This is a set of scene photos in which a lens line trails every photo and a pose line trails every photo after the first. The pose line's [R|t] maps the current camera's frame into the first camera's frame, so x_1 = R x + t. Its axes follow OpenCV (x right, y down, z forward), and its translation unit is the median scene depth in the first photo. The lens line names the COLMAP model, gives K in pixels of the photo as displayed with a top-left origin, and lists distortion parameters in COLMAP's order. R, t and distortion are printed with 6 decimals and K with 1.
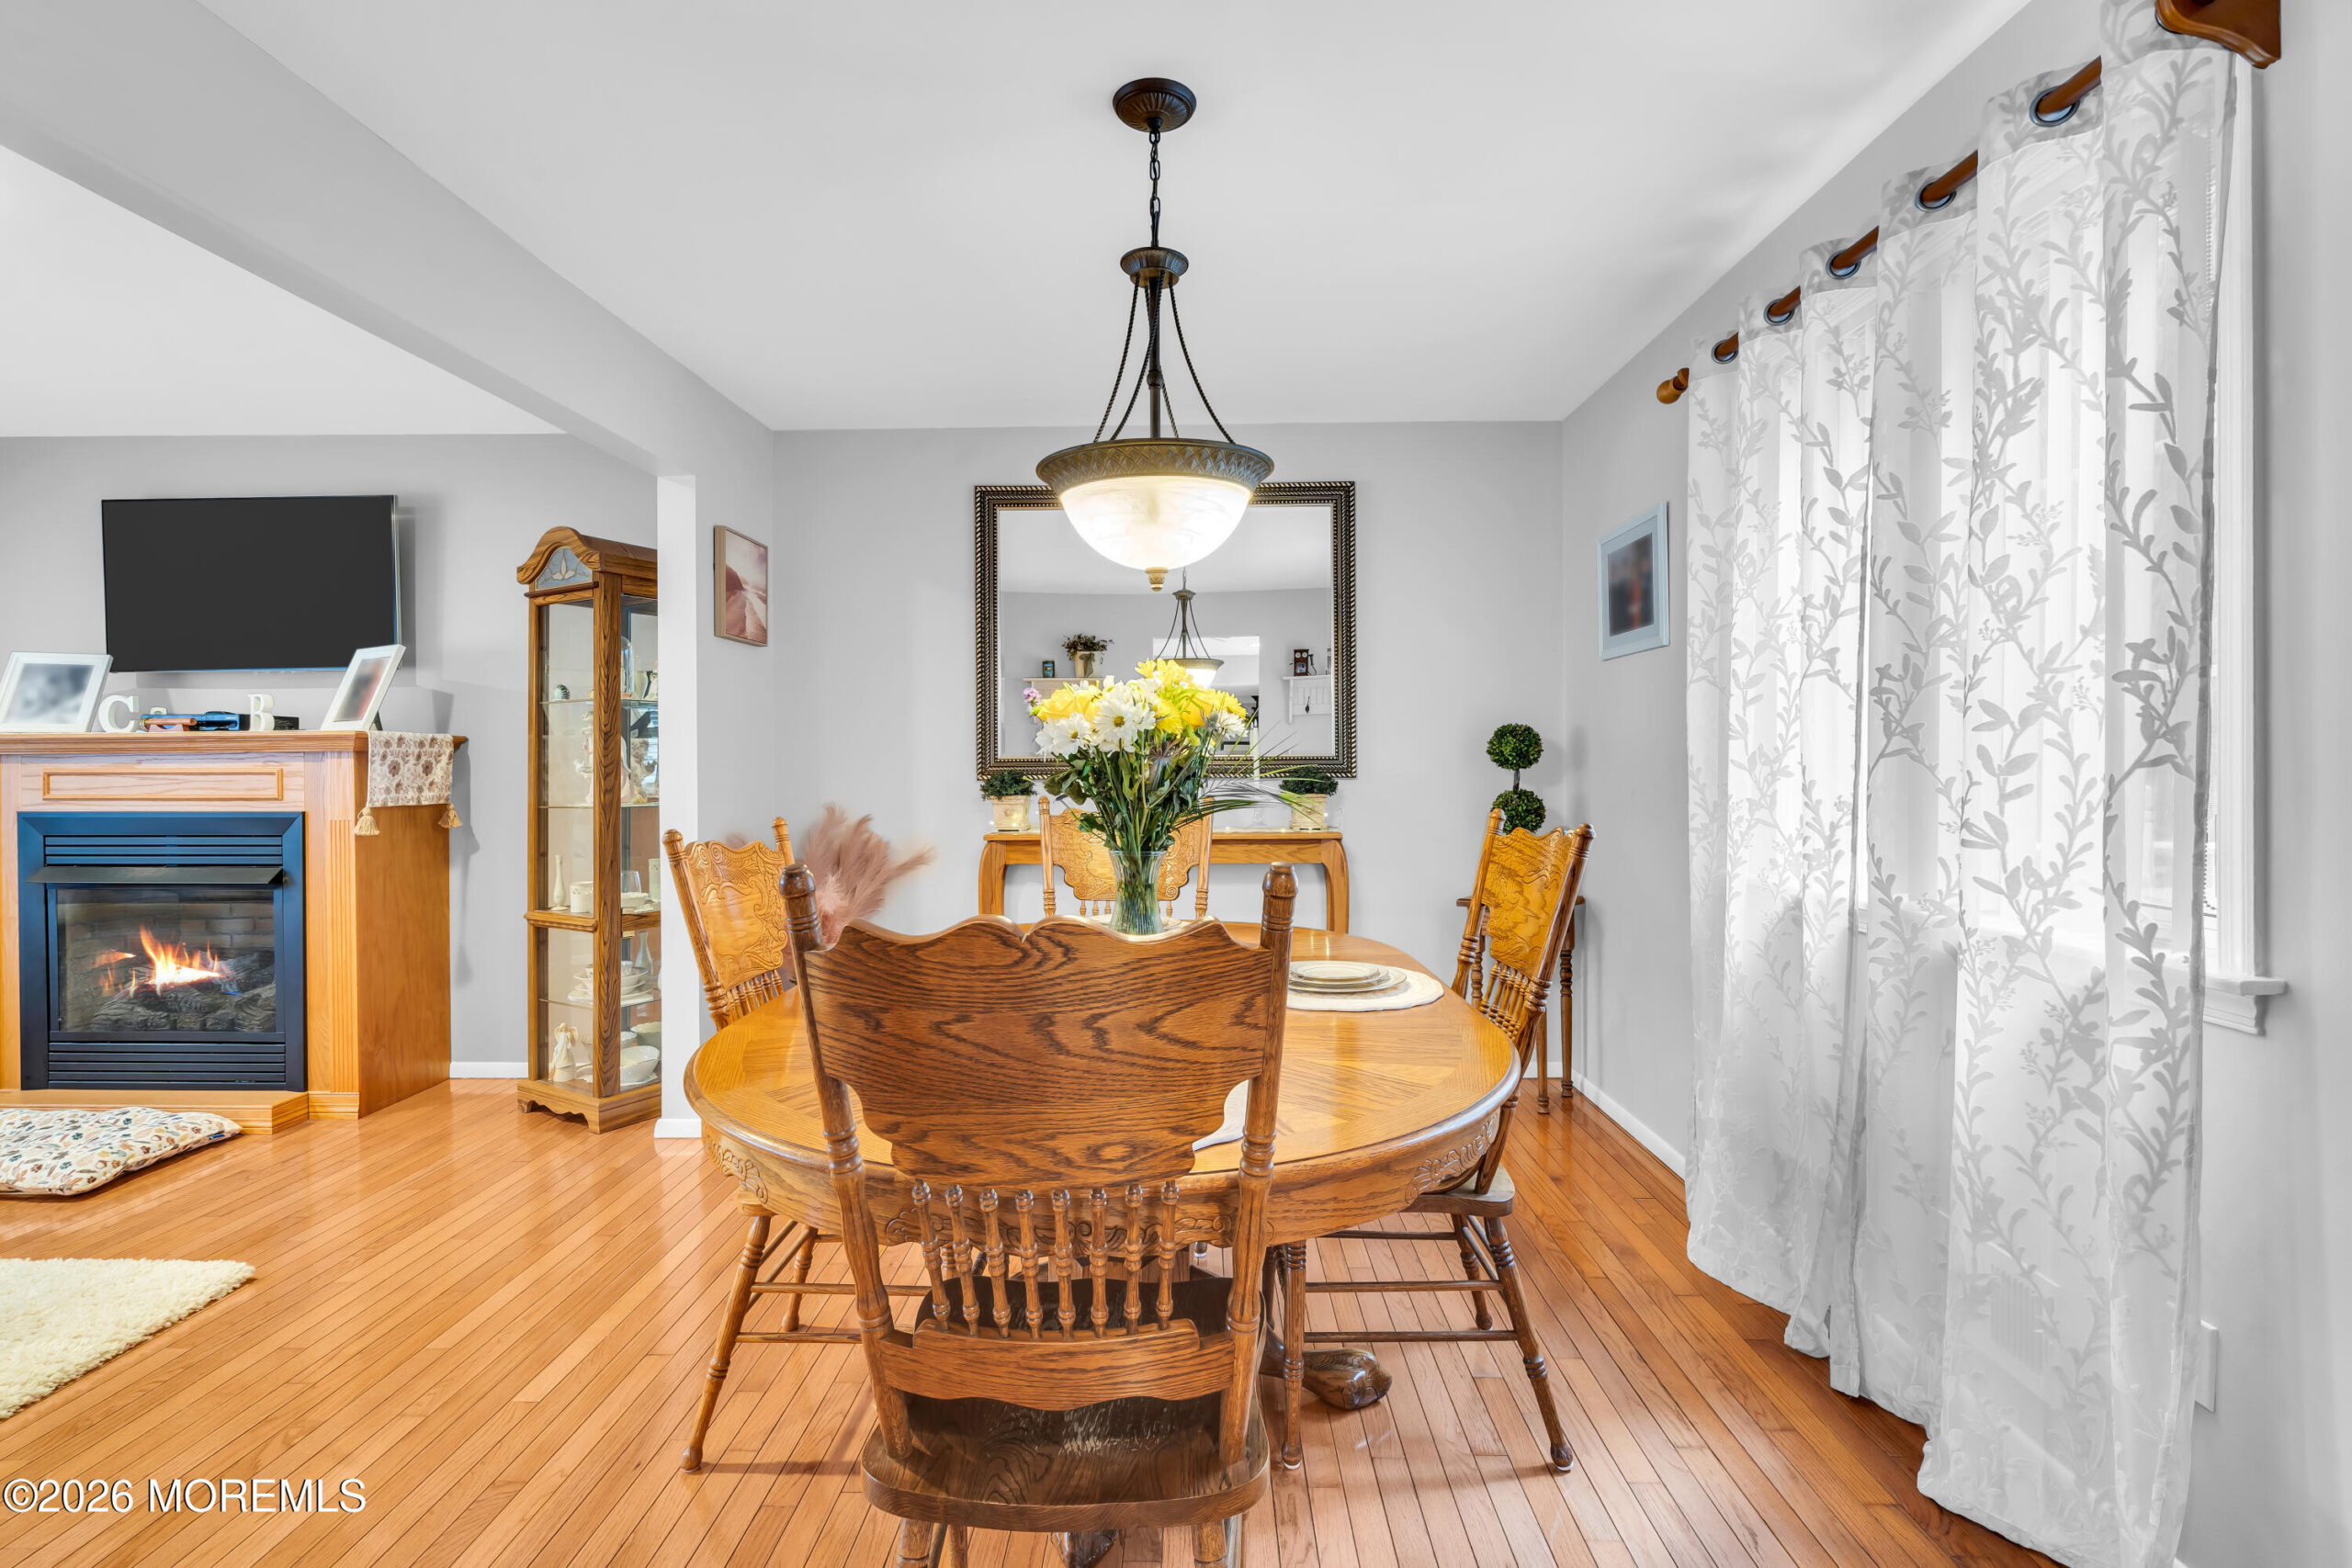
lens RADIAL K [[1078.4, 0, 1187.9], [0, 1078.4, 769.0], [0, 0, 1]] dist [-0.005775, 0.004300]
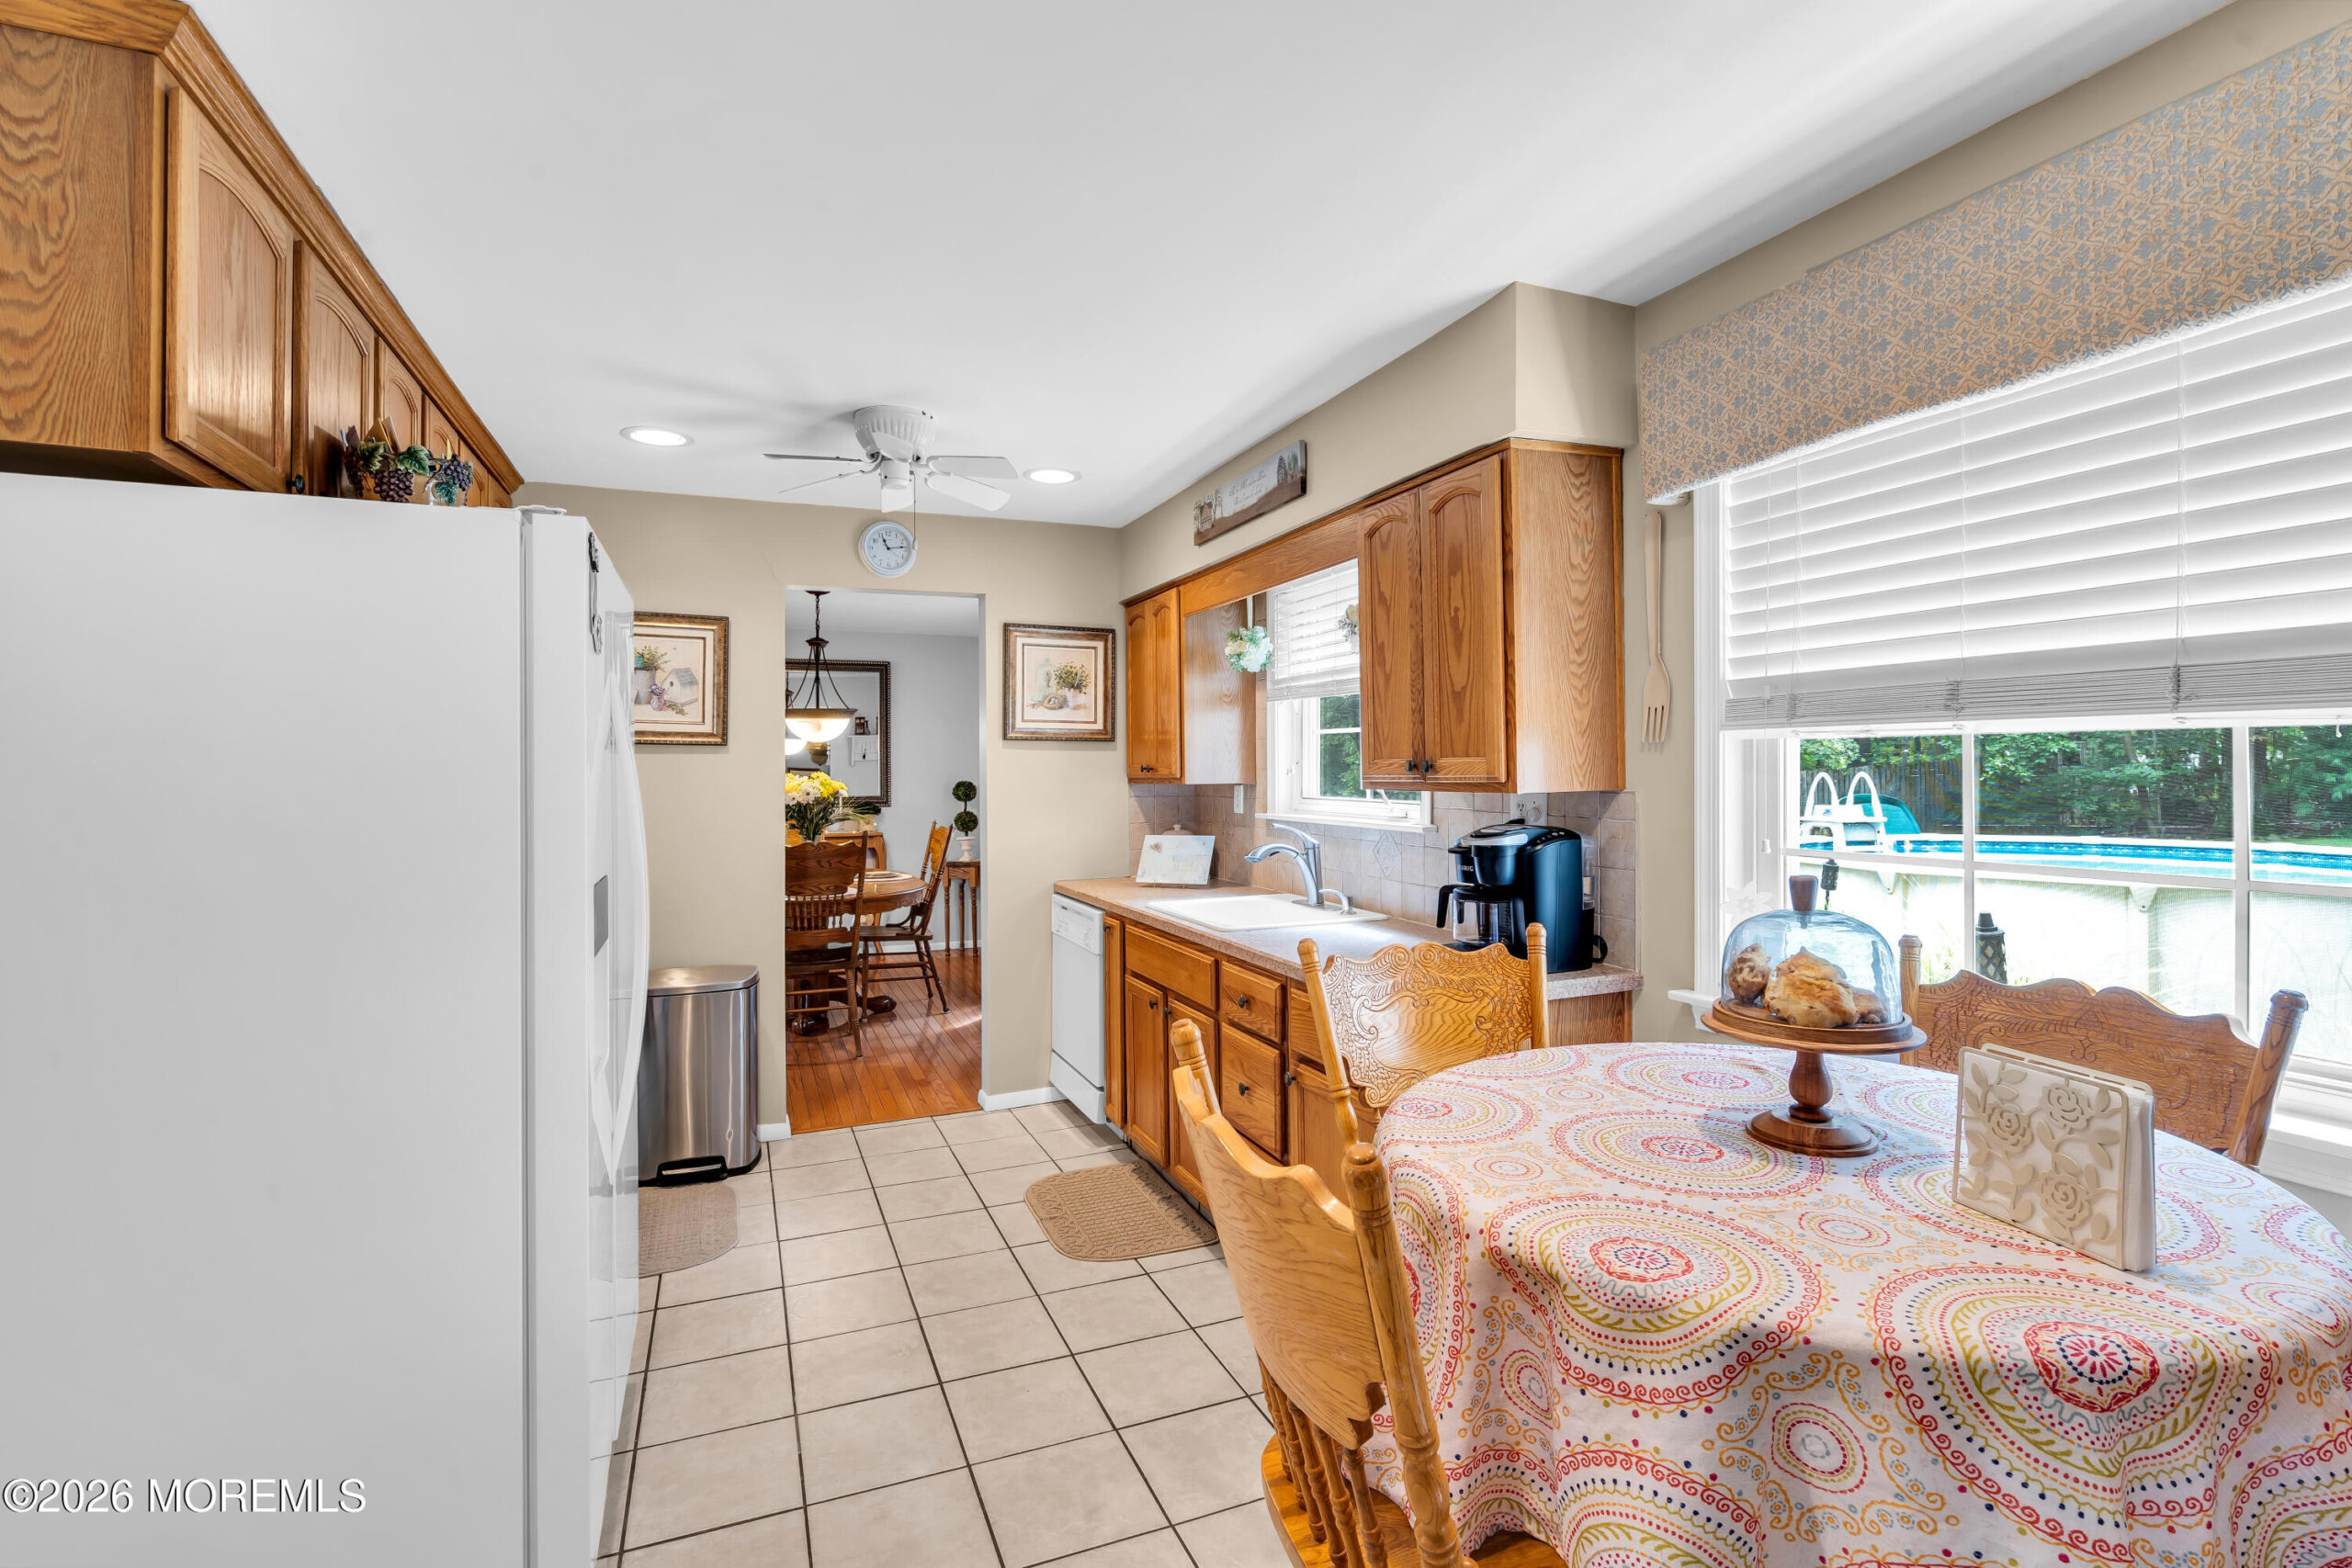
lens RADIAL K [[1078.4, 0, 1169.6], [0, 1078.4, 774.4], [0, 0, 1]] dist [-0.005775, 0.004300]
pose [[0.924277, -0.000547, 0.381722, -0.145971], [0.003647, 0.999966, -0.007396, -0.037652], [-0.381704, 0.008228, 0.924248, -1.174211]]
